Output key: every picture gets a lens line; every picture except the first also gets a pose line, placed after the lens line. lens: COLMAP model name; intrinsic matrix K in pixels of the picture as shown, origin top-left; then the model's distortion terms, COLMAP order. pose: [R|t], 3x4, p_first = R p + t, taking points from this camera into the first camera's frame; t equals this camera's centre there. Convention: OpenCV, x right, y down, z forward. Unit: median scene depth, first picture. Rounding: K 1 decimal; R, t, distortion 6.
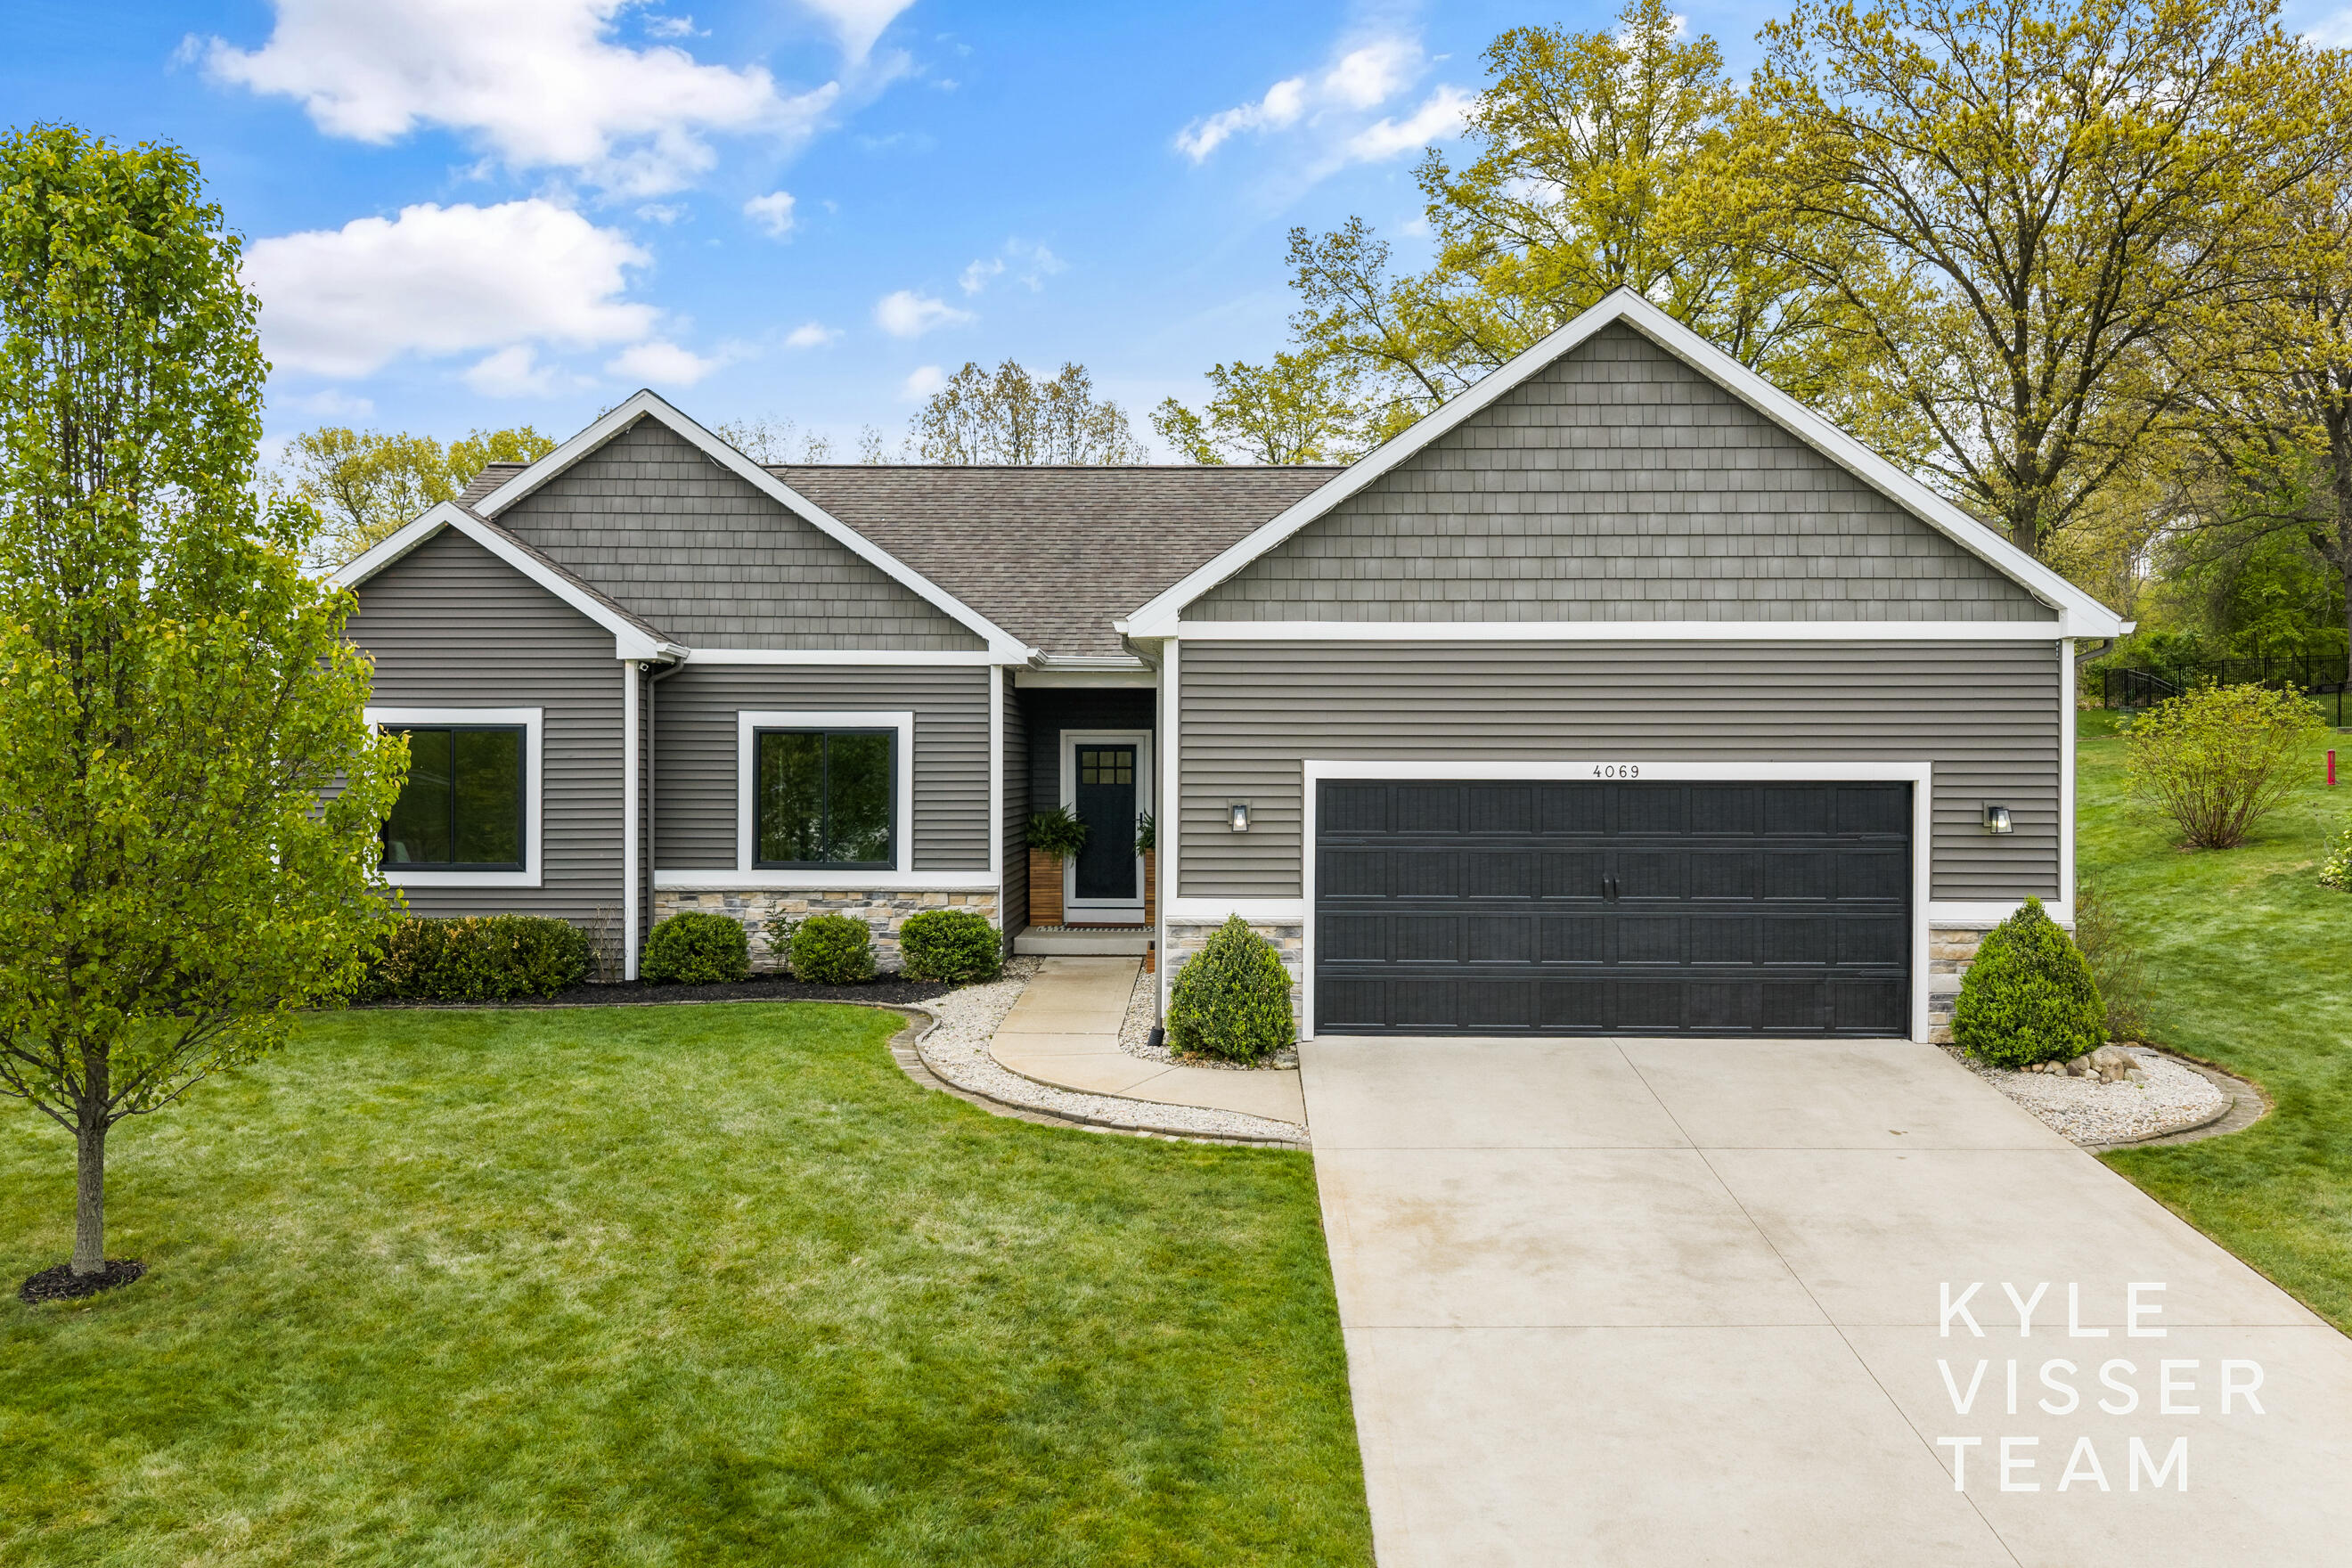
lens RADIAL K [[1966.1, 0, 1176.0], [0, 1966.1, 784.0], [0, 0, 1]] dist [0.016240, 0.001448]
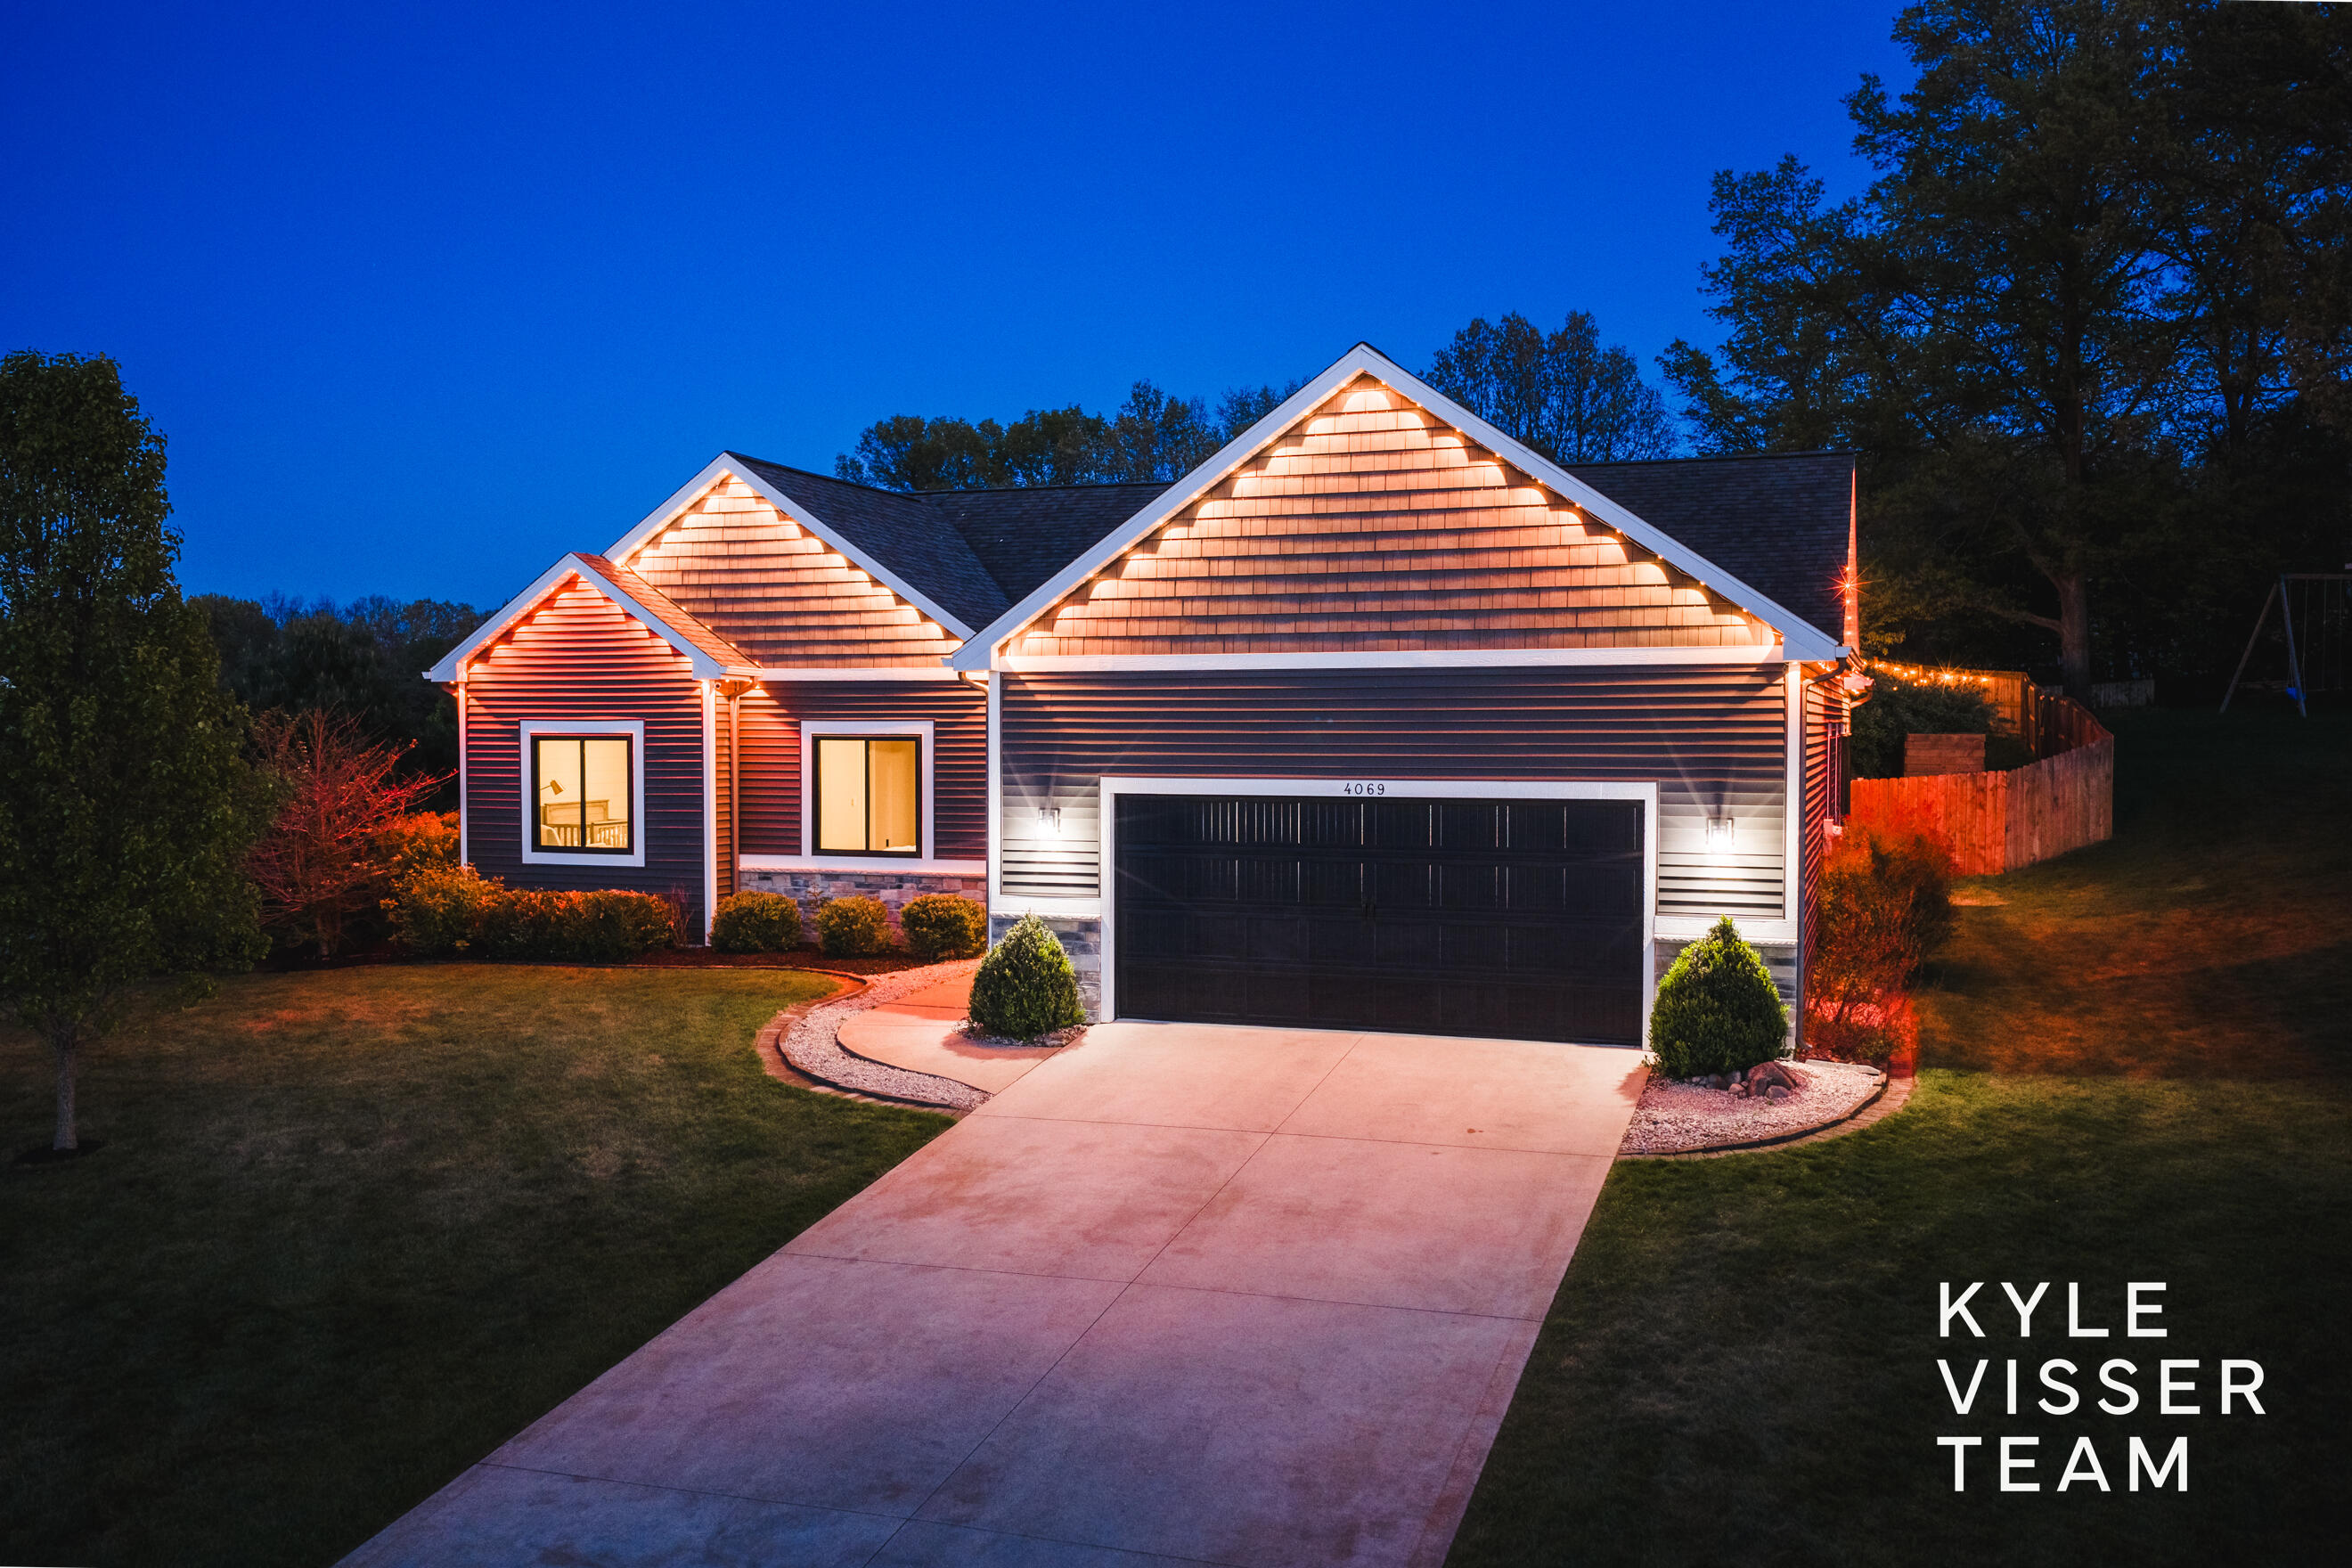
lens RADIAL K [[2018.4, 0, 1179.2], [0, 2018.4, 774.8], [0, 0, 1]] dist [0.013571, 0.000848]
pose [[0.947333, 0.004772, -0.320214, 0.481371], [0.002260, 0.999764, 0.021585, -0.038750], [0.320242, -0.021172, 0.947099, -0.093172]]
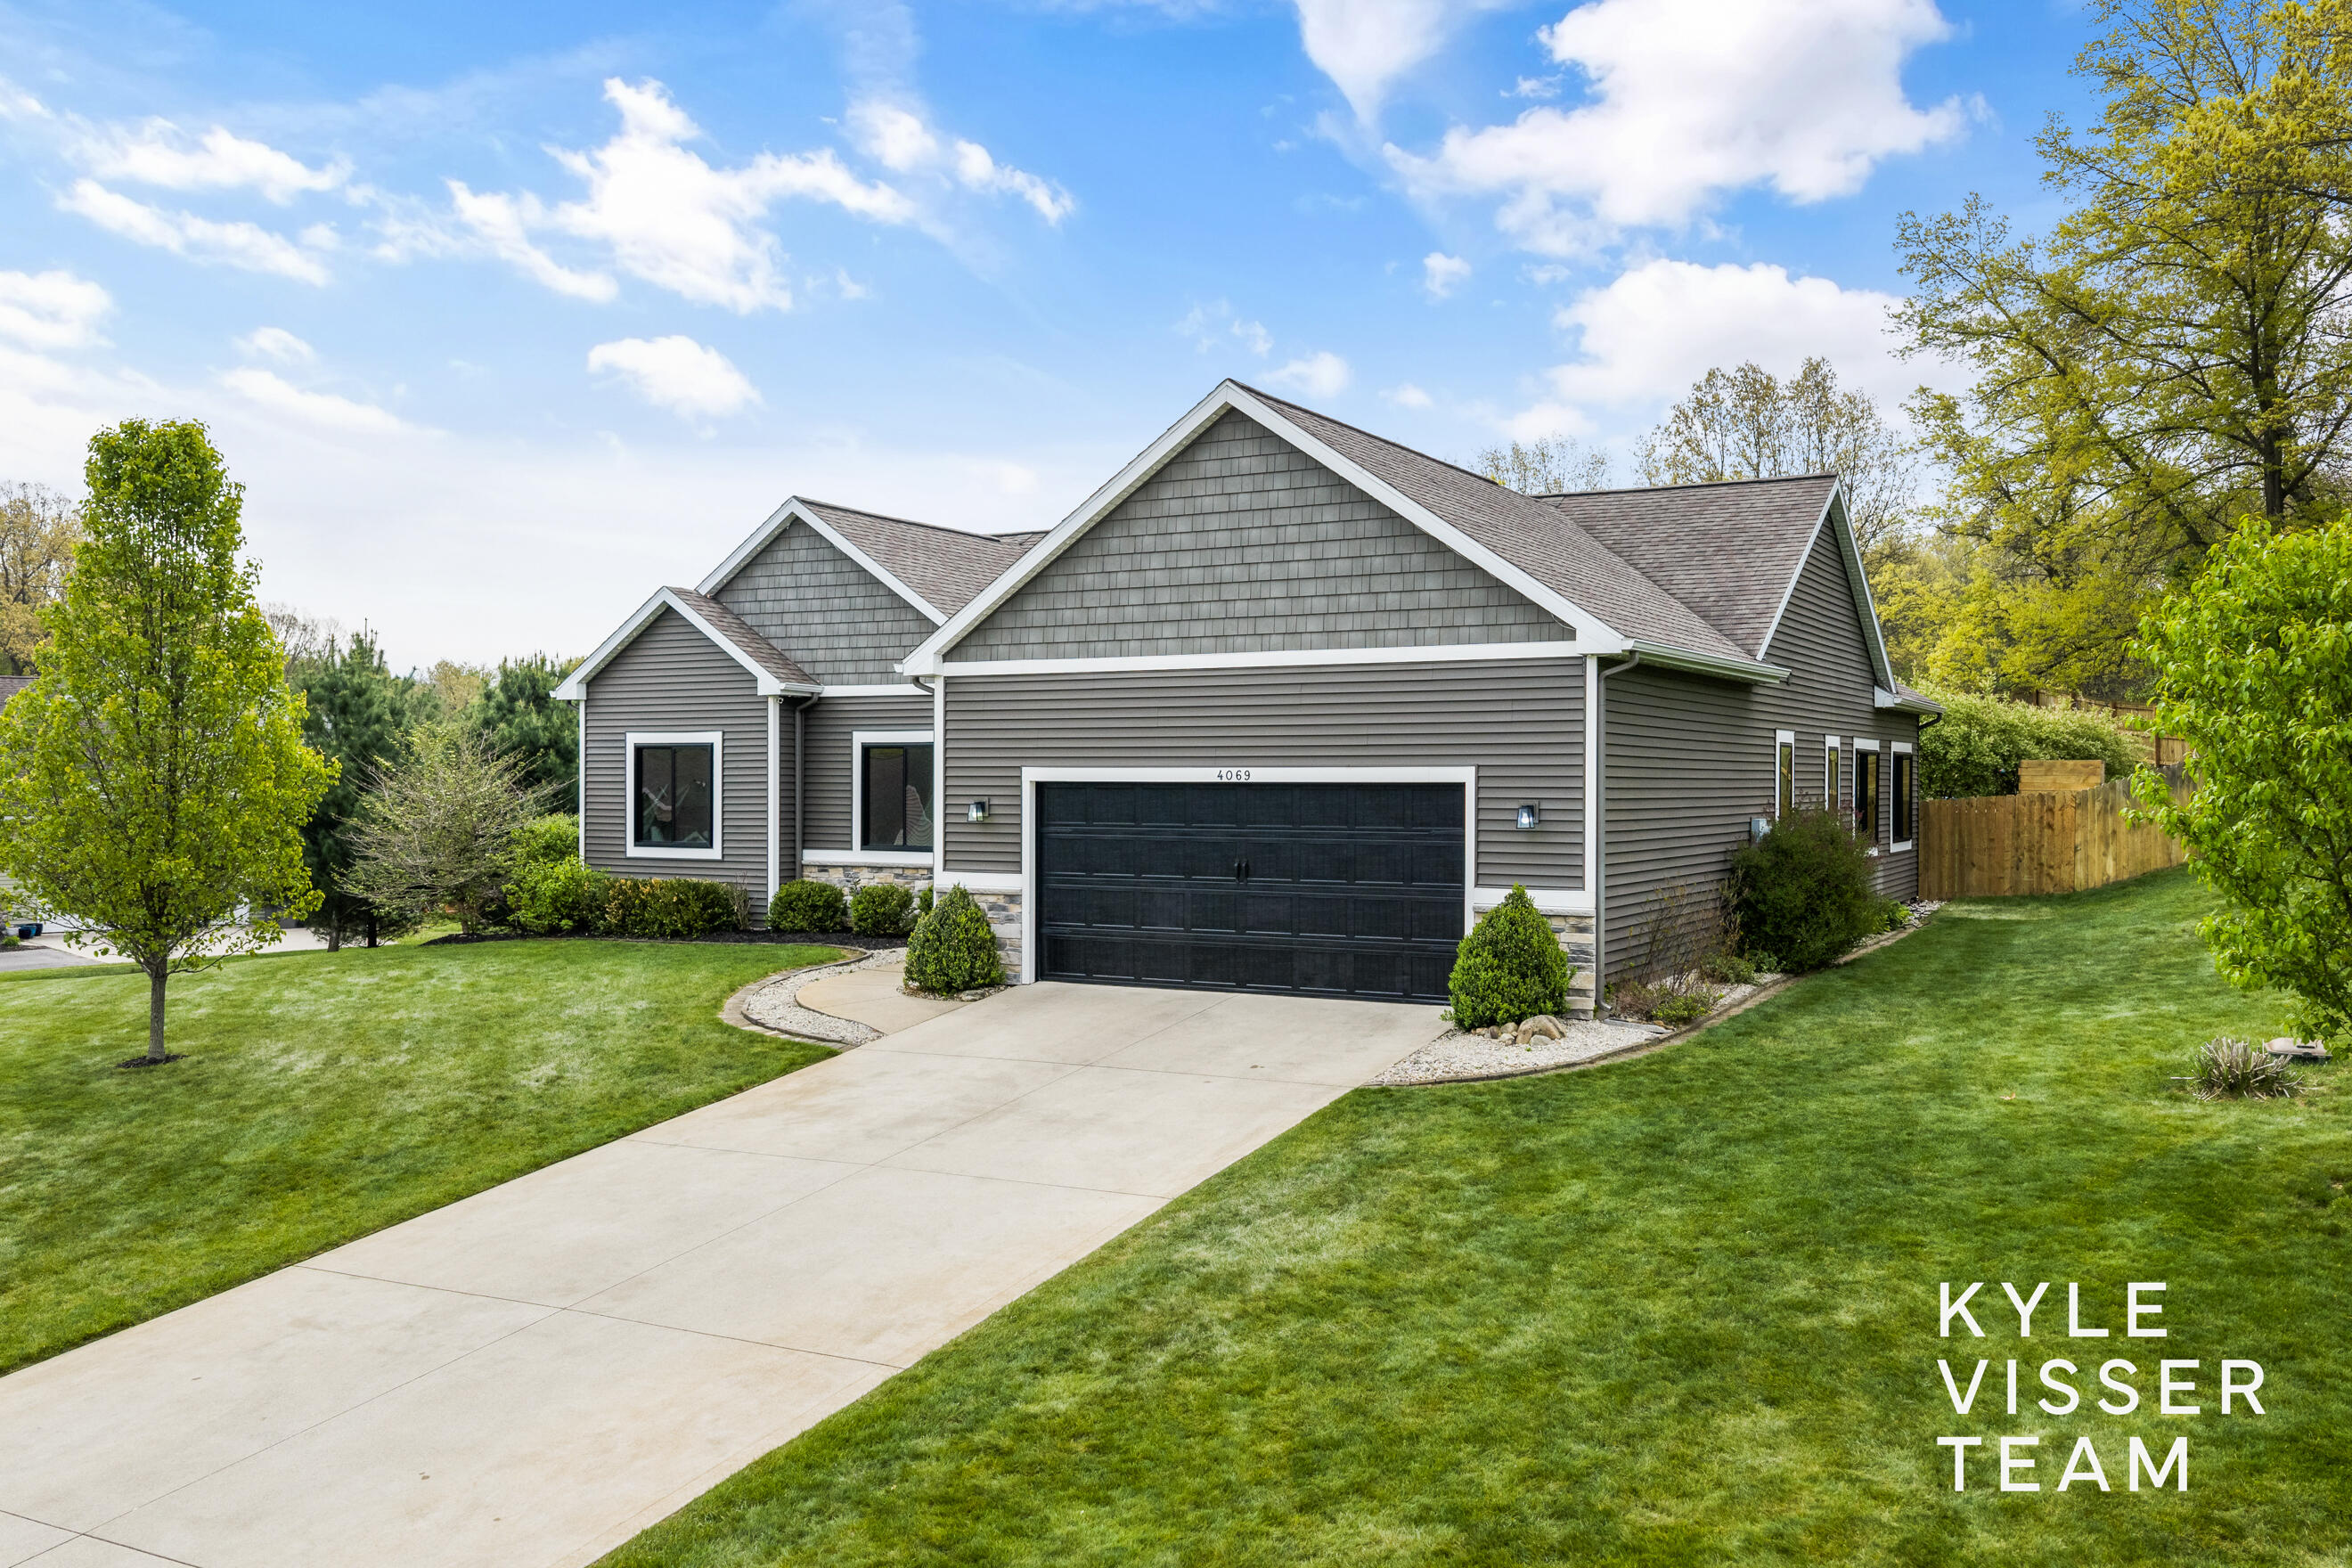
lens RADIAL K [[1966.1, 0, 1176.0], [0, 1966.1, 784.0], [0, 0, 1]] dist [0.016240, 0.001448]
pose [[0.881652, -0.000344, -0.471900, 0.764174], [-0.000700, 0.999998, -0.002037, 0.001555], [0.471900, 0.002127, 0.881650, -0.094528]]
